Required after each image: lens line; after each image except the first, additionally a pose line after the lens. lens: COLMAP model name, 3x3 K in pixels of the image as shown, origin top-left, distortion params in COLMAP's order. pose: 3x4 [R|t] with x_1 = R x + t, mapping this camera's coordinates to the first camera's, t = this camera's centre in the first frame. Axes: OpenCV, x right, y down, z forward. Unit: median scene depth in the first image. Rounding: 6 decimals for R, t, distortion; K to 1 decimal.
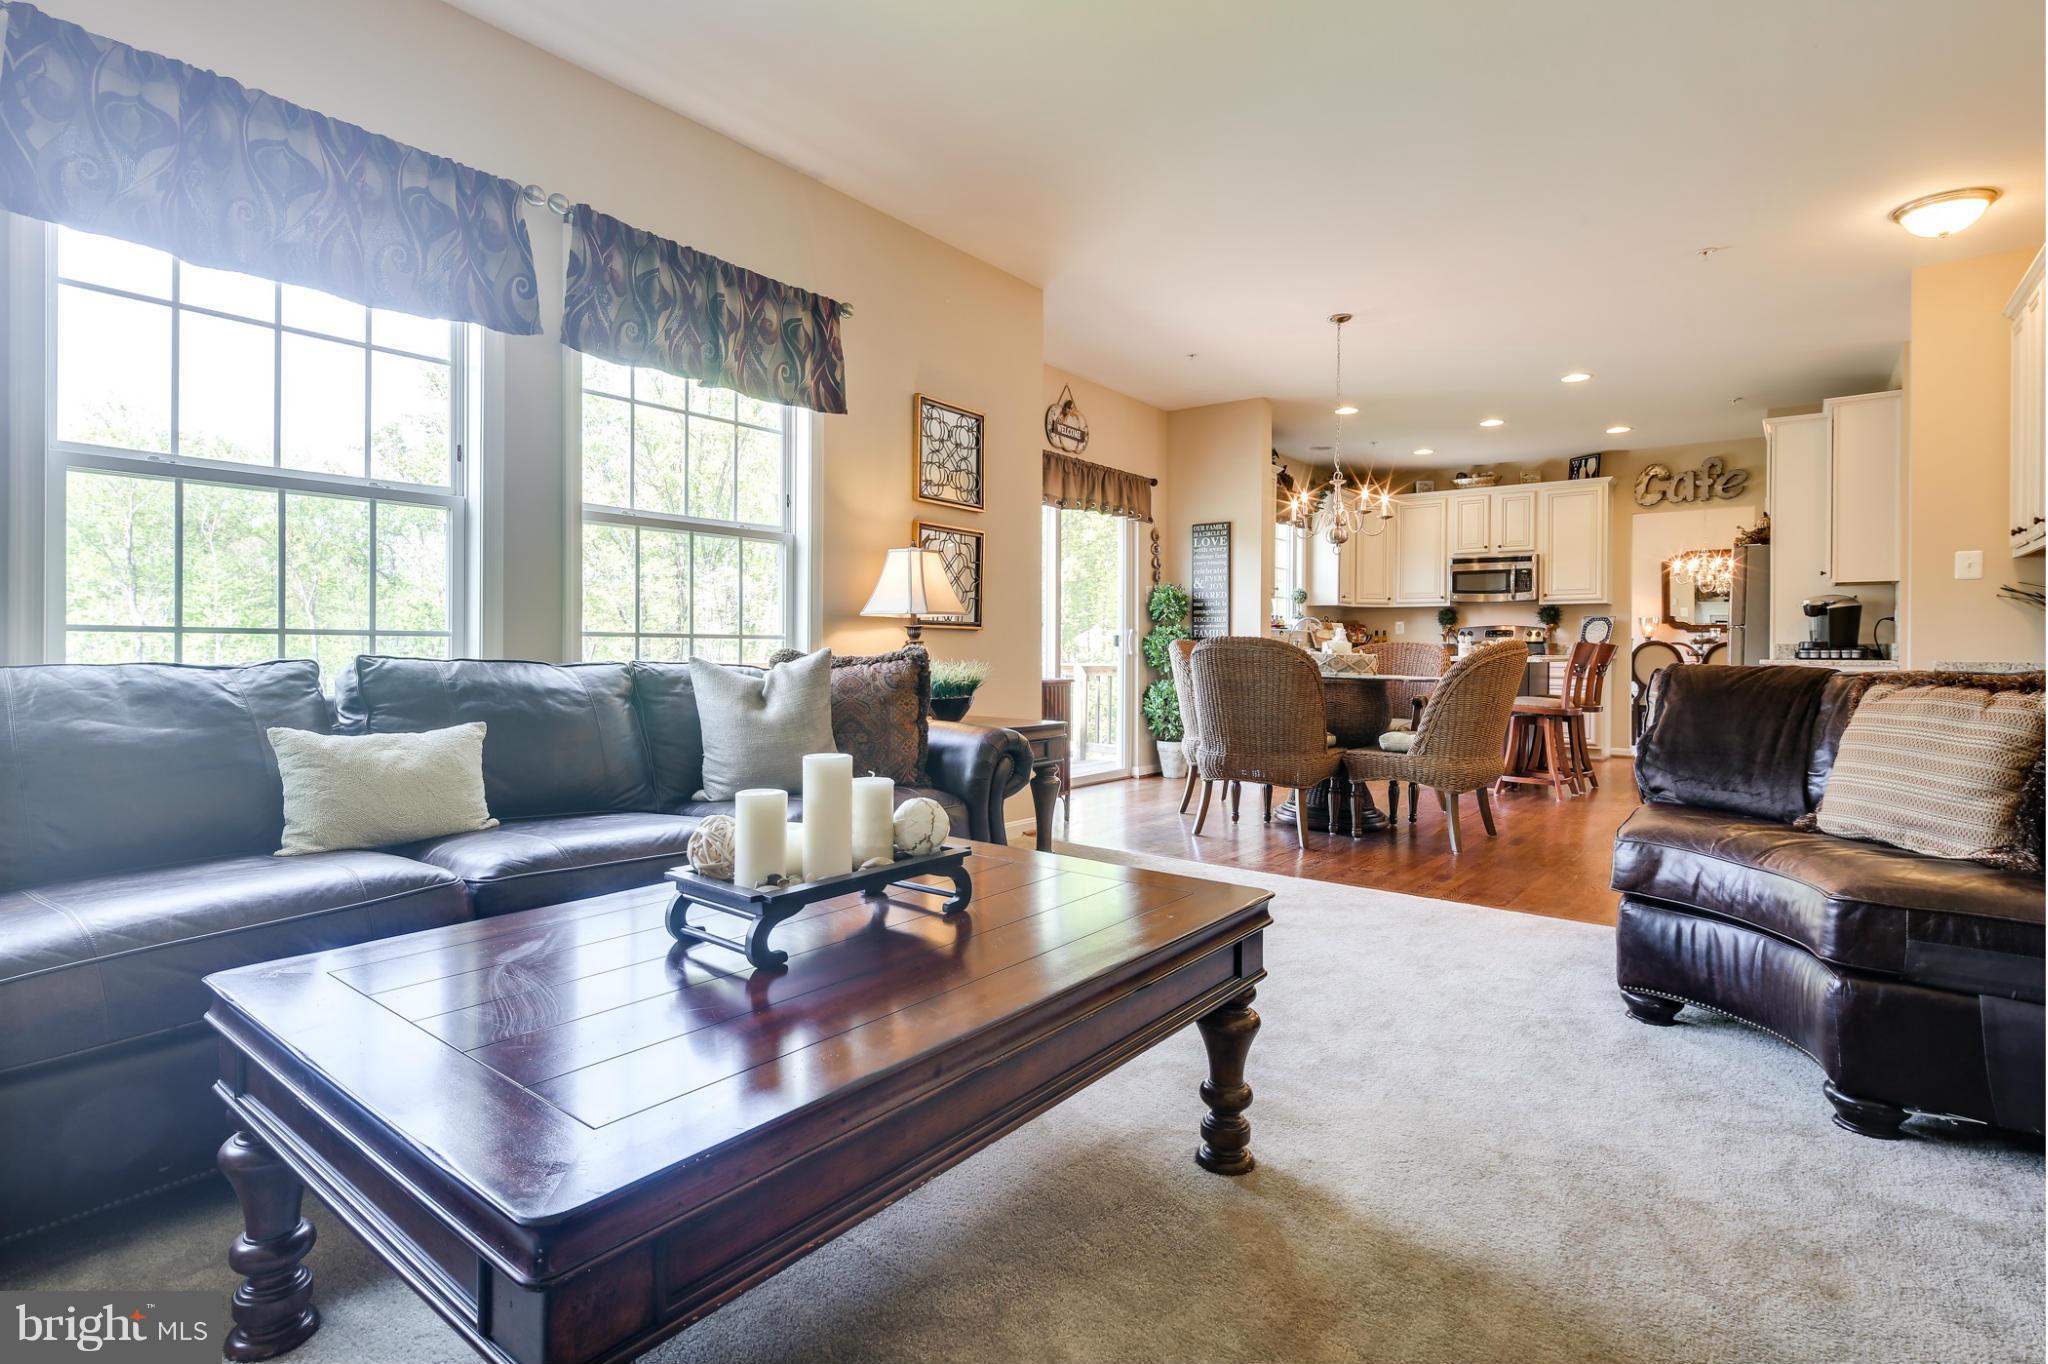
lens RADIAL K [[993.3, 0, 1033.2], [0, 993.3, 650.4], [0, 0, 1]] dist [-0.000391, -0.000117]
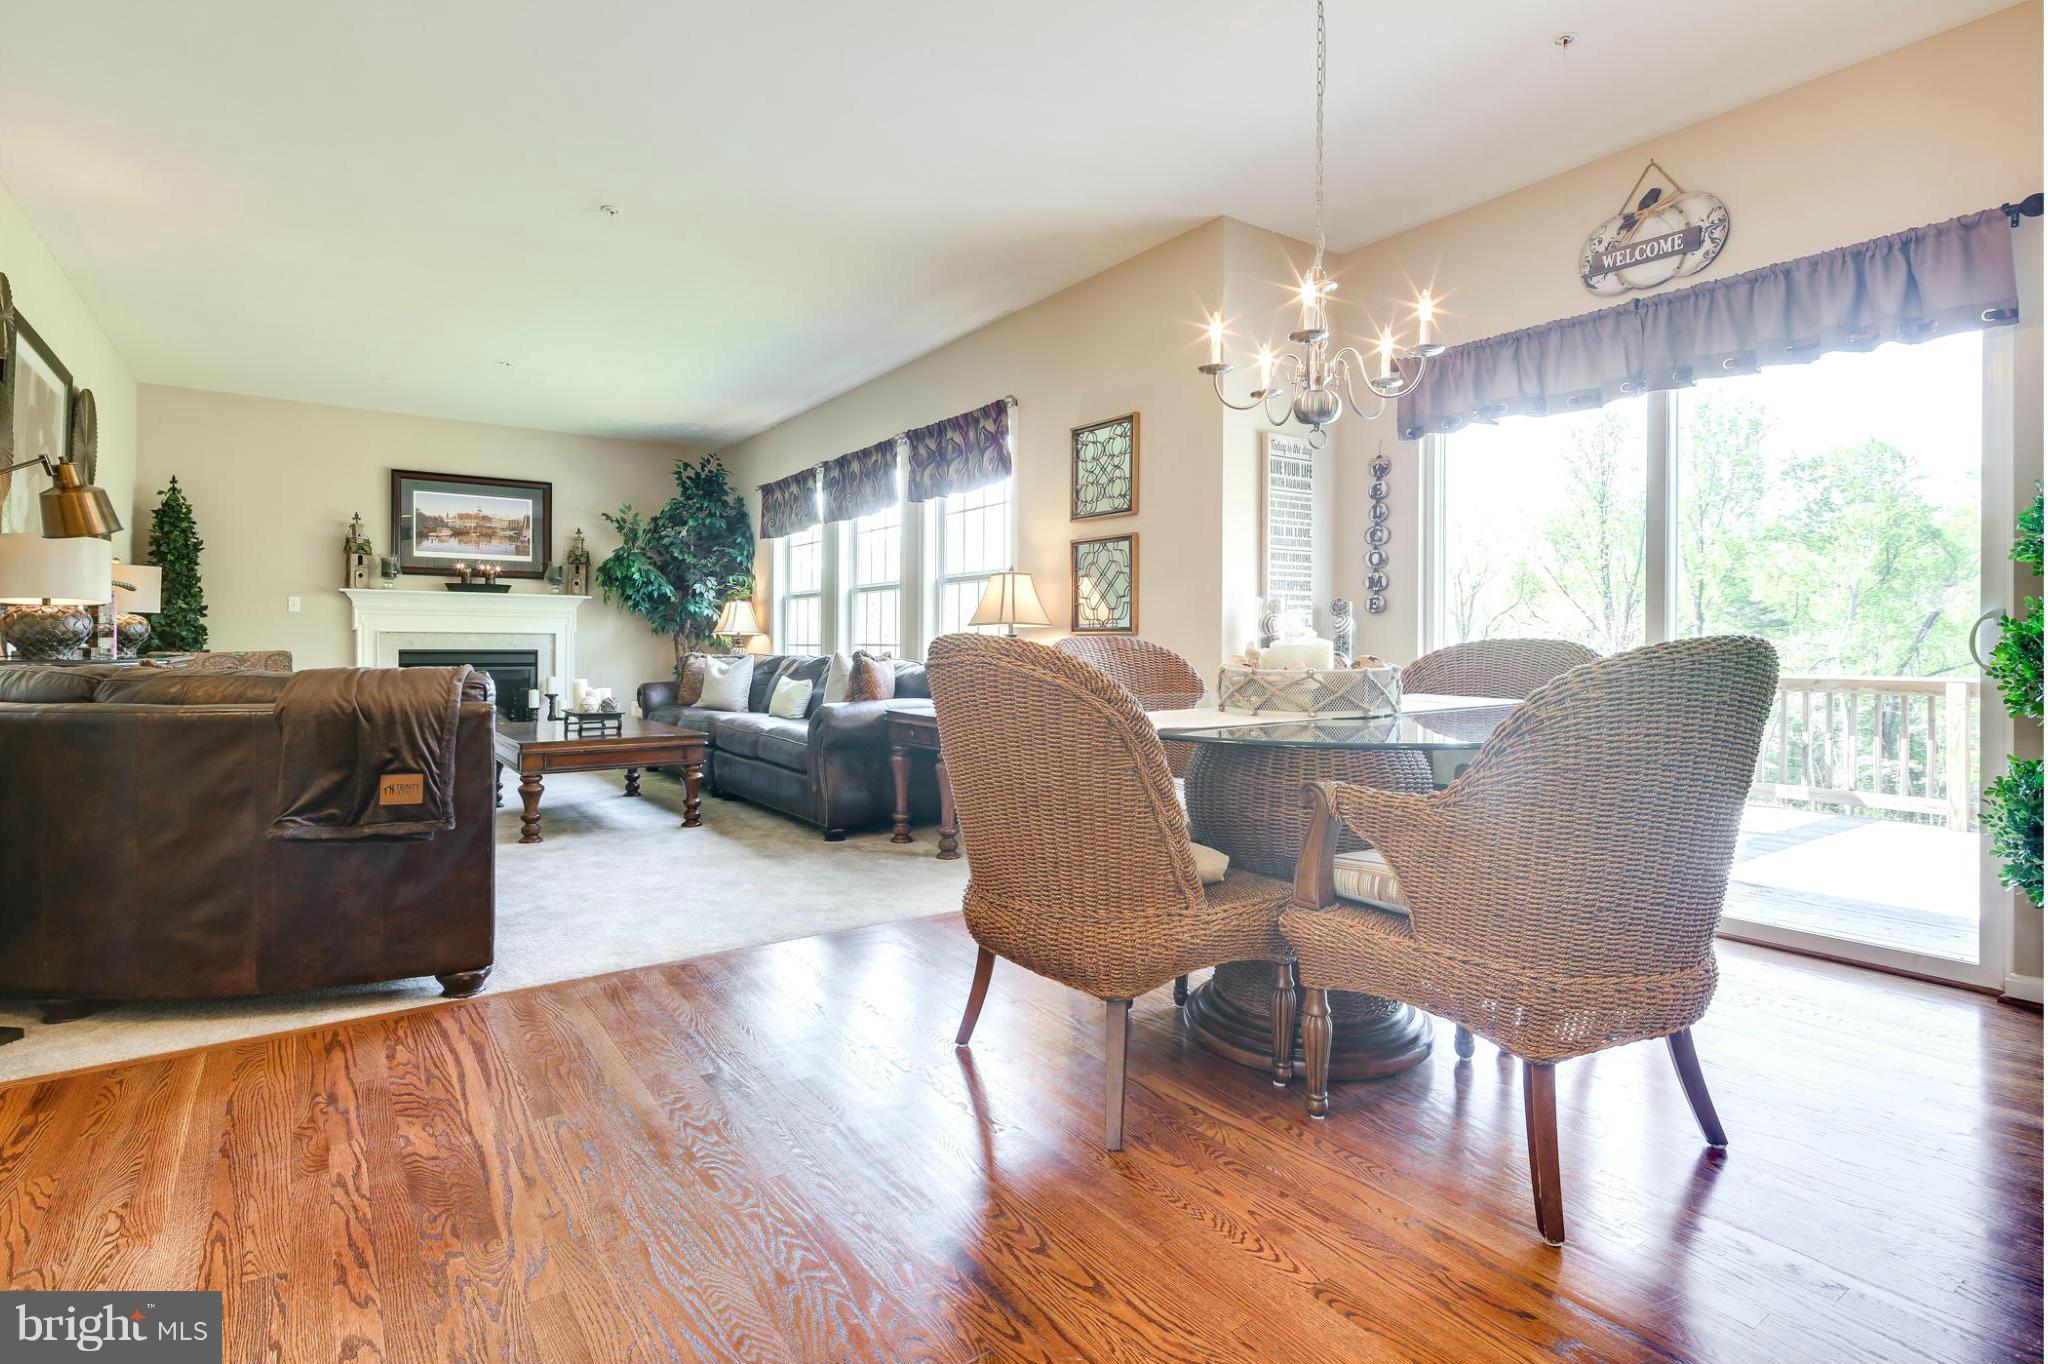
lens RADIAL K [[993.3, 0, 1033.2], [0, 993.3, 650.4], [0, 0, 1]] dist [-0.000391, -0.000117]
pose [[-0.277484, -0.000653, -0.960730, 0.933098], [-0.001898, 0.999998, -0.000131, -0.004157], [0.960728, 0.001787, -0.277485, 1.201028]]
